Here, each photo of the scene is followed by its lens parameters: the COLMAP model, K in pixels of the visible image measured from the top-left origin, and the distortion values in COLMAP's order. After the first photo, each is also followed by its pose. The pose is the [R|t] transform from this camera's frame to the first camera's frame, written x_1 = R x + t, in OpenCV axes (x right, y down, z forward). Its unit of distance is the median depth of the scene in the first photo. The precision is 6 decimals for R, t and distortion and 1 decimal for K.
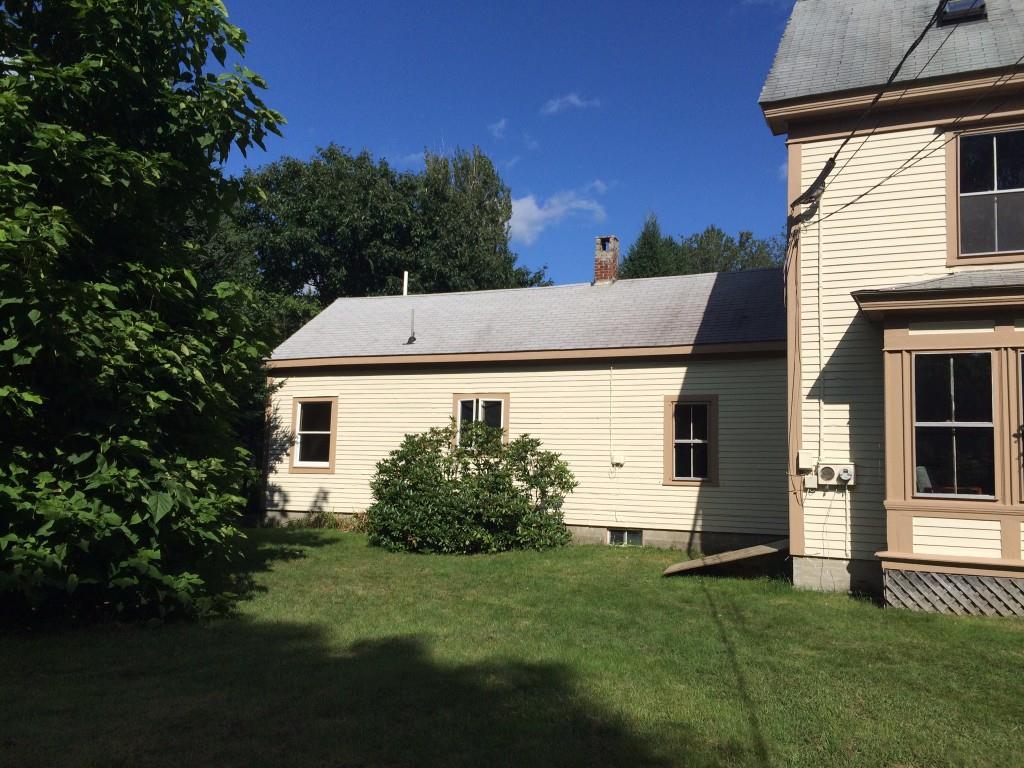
lens RADIAL K [[864.5, 0, 522.7], [0, 864.5, 378.2], [0, 0, 1]] dist [0.072044, -0.089210]
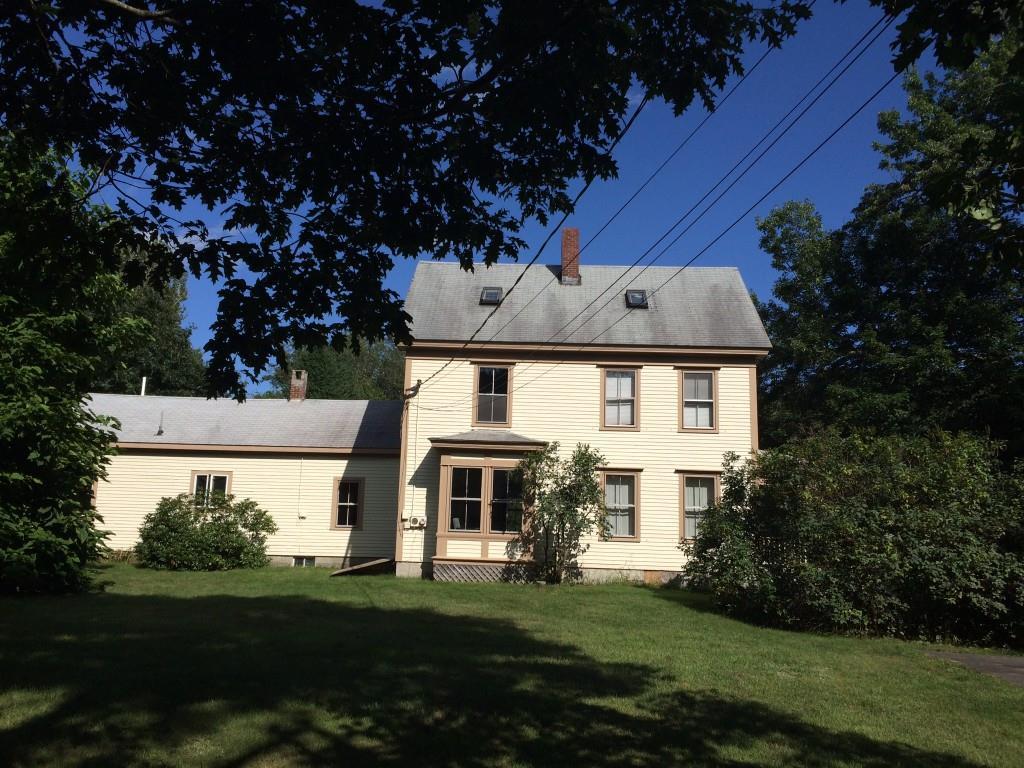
lens RADIAL K [[864.5, 0, 522.7], [0, 864.5, 378.2], [0, 0, 1]] dist [0.072044, -0.089210]
pose [[0.918522, 0.072437, 0.388677, -0.186792], [-0.046345, 0.996022, -0.076103, -0.065301], [-0.392644, 0.051889, 0.918226, -0.782128]]
